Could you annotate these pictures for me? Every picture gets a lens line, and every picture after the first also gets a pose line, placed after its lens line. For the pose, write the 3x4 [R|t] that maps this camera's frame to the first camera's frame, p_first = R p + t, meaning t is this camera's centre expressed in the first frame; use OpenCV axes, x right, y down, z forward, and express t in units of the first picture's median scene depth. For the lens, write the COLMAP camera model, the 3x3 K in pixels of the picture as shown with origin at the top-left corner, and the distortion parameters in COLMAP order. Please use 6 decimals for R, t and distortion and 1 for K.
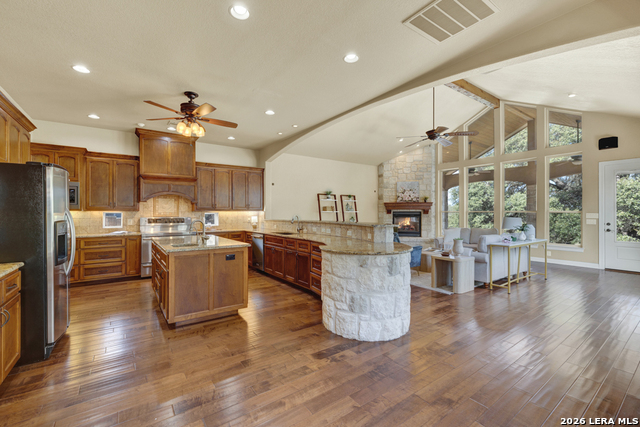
lens RADIAL K [[278.9, 0, 320.0], [0, 278.9, 213.5], [0, 0, 1]] dist [0.002474, 0.000369]
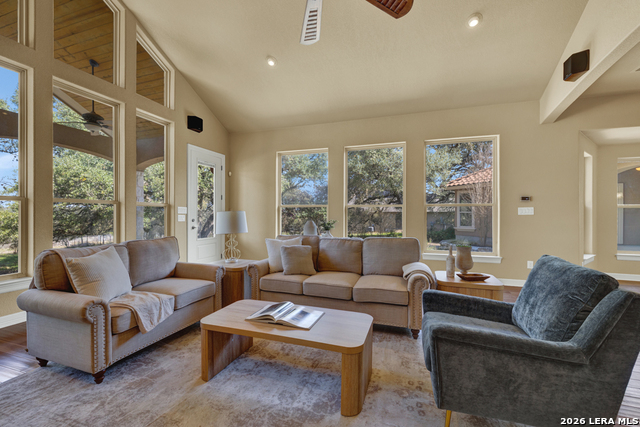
lens RADIAL K [[278.9, 0, 320.0], [0, 278.9, 213.5], [0, 0, 1]] dist [0.002474, 0.000369]
pose [[-0.567313, -0.000769, 0.823502, 0.126070], [-0.001572, 0.999999, -0.000149, 0.016708], [-0.823501, -0.001379, -0.567314, 1.171652]]
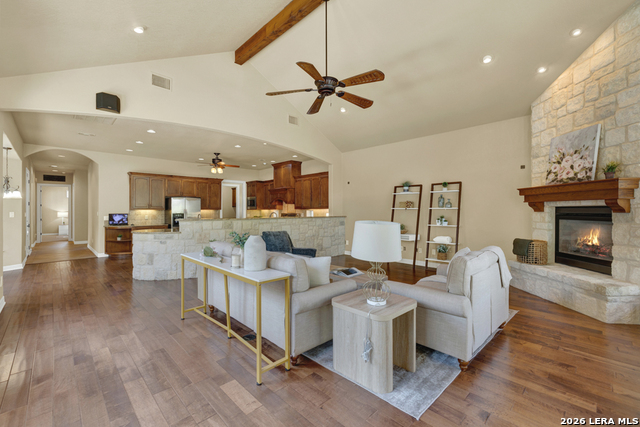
lens RADIAL K [[269.8, 0, 316.8], [0, 269.8, 211.3], [0, 0, 1]] dist [0.000556, 0.000094]
pose [[0.114847, 0.005923, -0.993366, 0.999575], [-0.008210, 0.999954, 0.005013, 0.000969], [0.993349, 0.007579, 0.114890, 0.902700]]
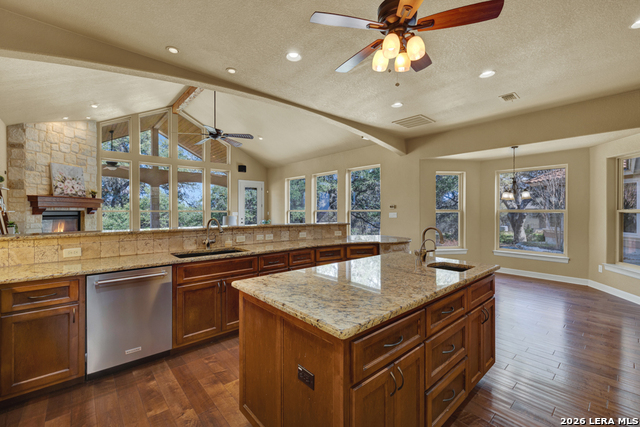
lens RADIAL K [[269.8, 0, 316.8], [0, 269.8, 211.3], [0, 0, 1]] dist [0.000556, 0.000094]
pose [[-0.093453, -0.003860, 0.995616, -0.574325], [0.002691, 0.999988, 0.004129, -0.010108], [-0.995620, 0.003065, -0.093441, 0.720976]]
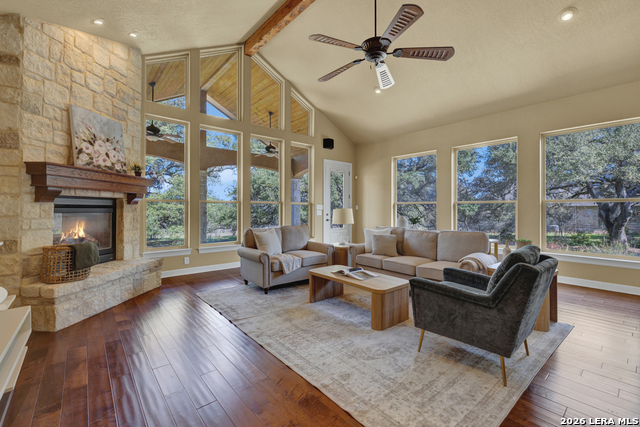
lens RADIAL K [[280.4, 0, 318.9], [0, 280.4, 205.8], [0, 0, 1]] dist [0.002126, 0.000277]
pose [[-0.071919, 0.007626, 0.997381, -0.109575], [-0.001105, 0.999970, -0.007726, 0.010801], [-0.997410, -0.001658, -0.071909, 1.126441]]
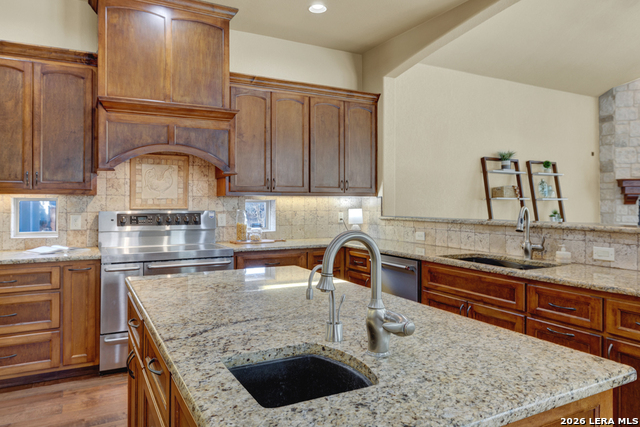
lens RADIAL K [[445.3, 0, 318.2], [0, 445.3, 205.7], [0, 0, 1]] dist [0.000126, 0.000582]
pose [[0.991819, 0.005017, -0.127552, -0.229528], [-0.004213, 0.999969, 0.006577, 0.000722], [0.127581, -0.005986, 0.991810, 0.371892]]
